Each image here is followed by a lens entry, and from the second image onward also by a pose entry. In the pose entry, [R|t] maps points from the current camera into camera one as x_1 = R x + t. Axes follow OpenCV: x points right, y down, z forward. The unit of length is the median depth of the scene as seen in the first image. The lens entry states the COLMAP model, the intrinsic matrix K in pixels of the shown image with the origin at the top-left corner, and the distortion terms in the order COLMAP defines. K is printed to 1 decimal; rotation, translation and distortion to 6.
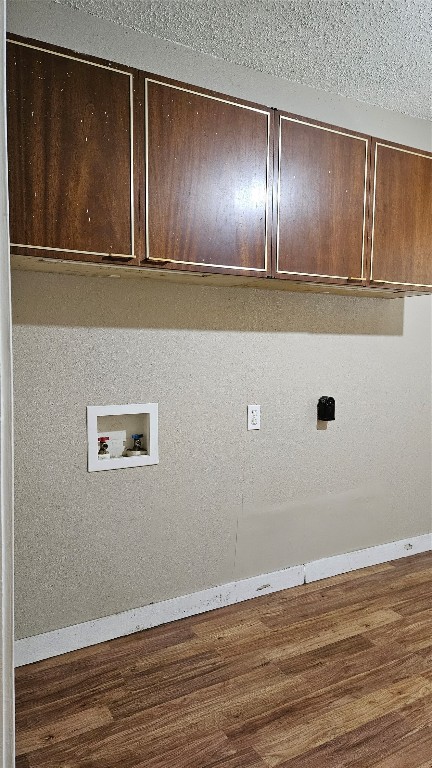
lens RADIAL K [[478.9, 0, 220.6], [0, 478.9, 380.6], [0, 0, 1]] dist [0.020946, 0.004109]
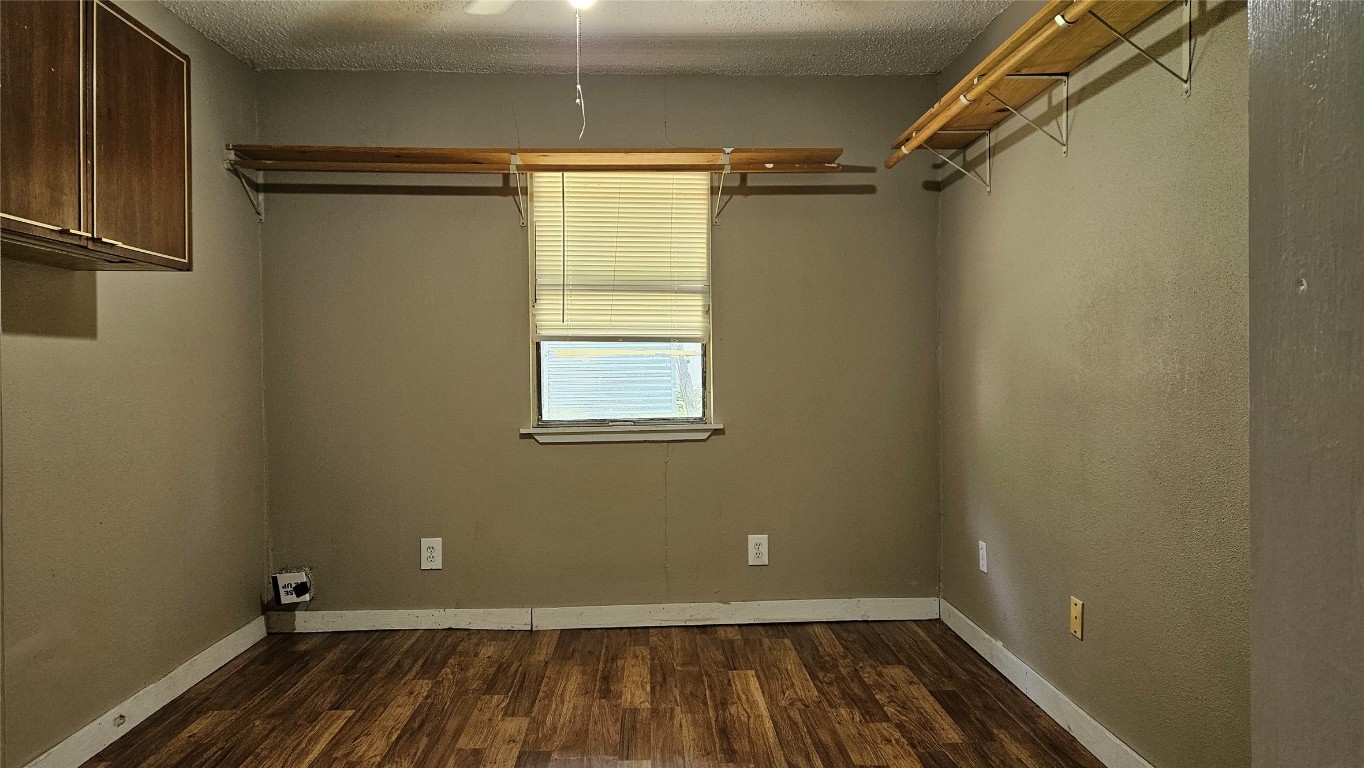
lens RADIAL K [[912.3, 0, 687.8], [0, 912.3, 379.6], [0, 0, 1]] dist [0.049674, -0.016342]
pose [[0.416180, -0.027500, 0.908866, -0.798990], [0.108748, 0.993874, -0.019724, 0.127653], [-0.902756, 0.107046, 0.416621, -0.201474]]
